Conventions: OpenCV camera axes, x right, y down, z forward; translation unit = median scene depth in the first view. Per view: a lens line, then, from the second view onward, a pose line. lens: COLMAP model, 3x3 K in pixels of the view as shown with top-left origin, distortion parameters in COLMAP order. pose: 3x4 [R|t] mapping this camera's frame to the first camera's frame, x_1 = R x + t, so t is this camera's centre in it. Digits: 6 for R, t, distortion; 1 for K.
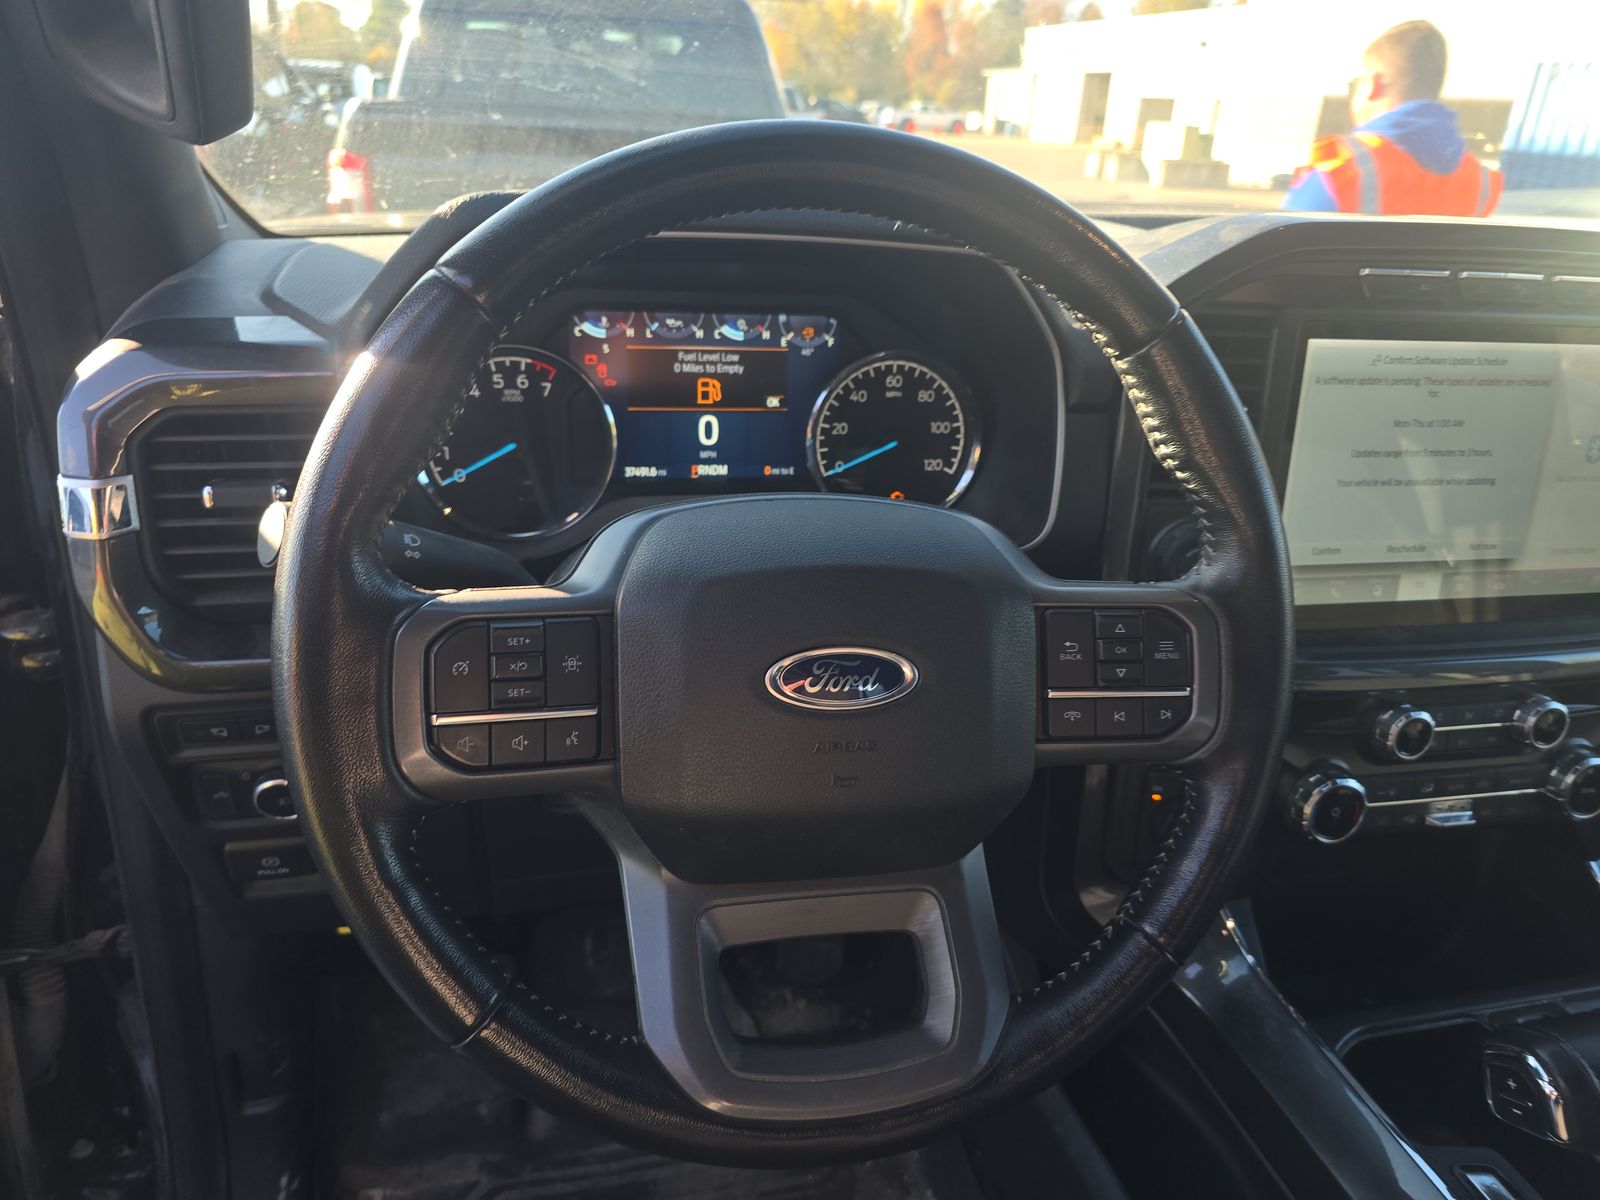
lens RADIAL K [[1097.0, 0, 800.0], [0, 1097.0, 600.0], [0, 0, 1]] dist [0.066640, -0.069795]
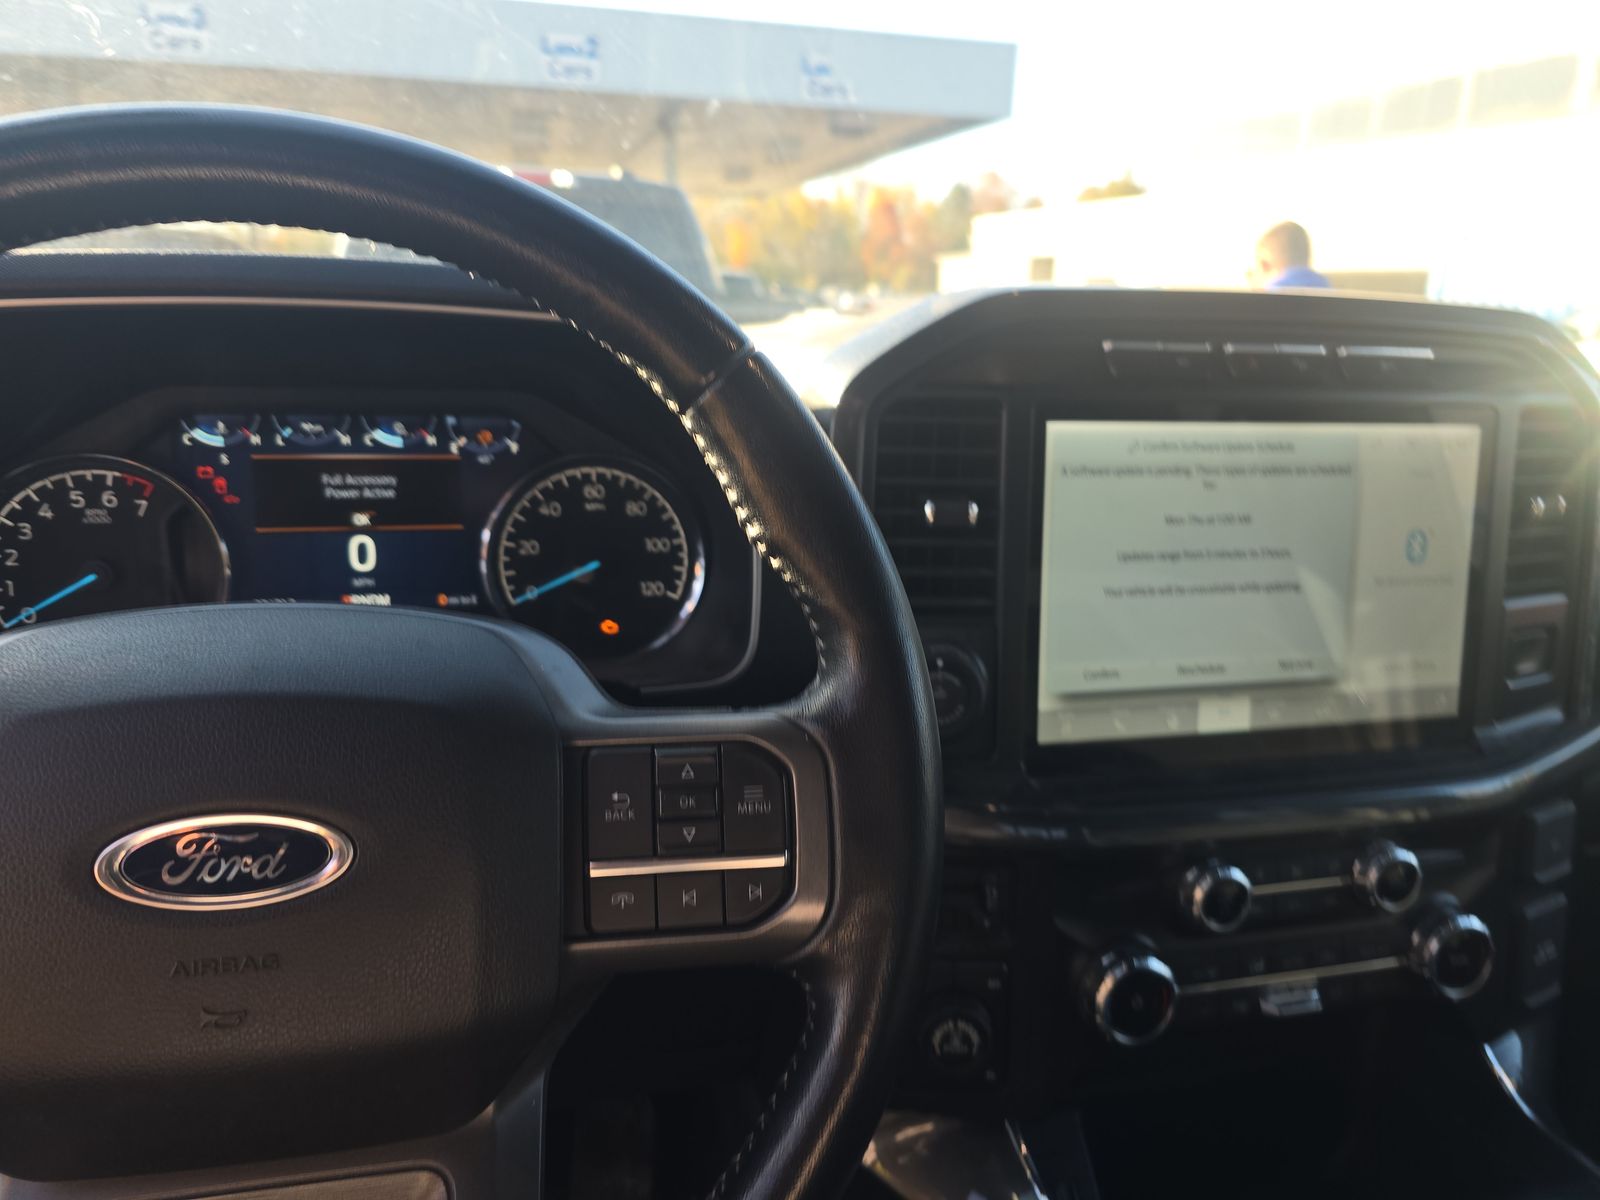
lens RADIAL K [[1122.1, 0, 756.0], [0, 1122.1, 604.3], [0, 0, 1]] dist [0.070605, -0.110913]
pose [[0.999393, -0.031481, 0.014919, 0.201639], [0.033261, 0.989607, -0.139901, 0.013293], [-0.010360, 0.140312, 0.990053, 0.157020]]
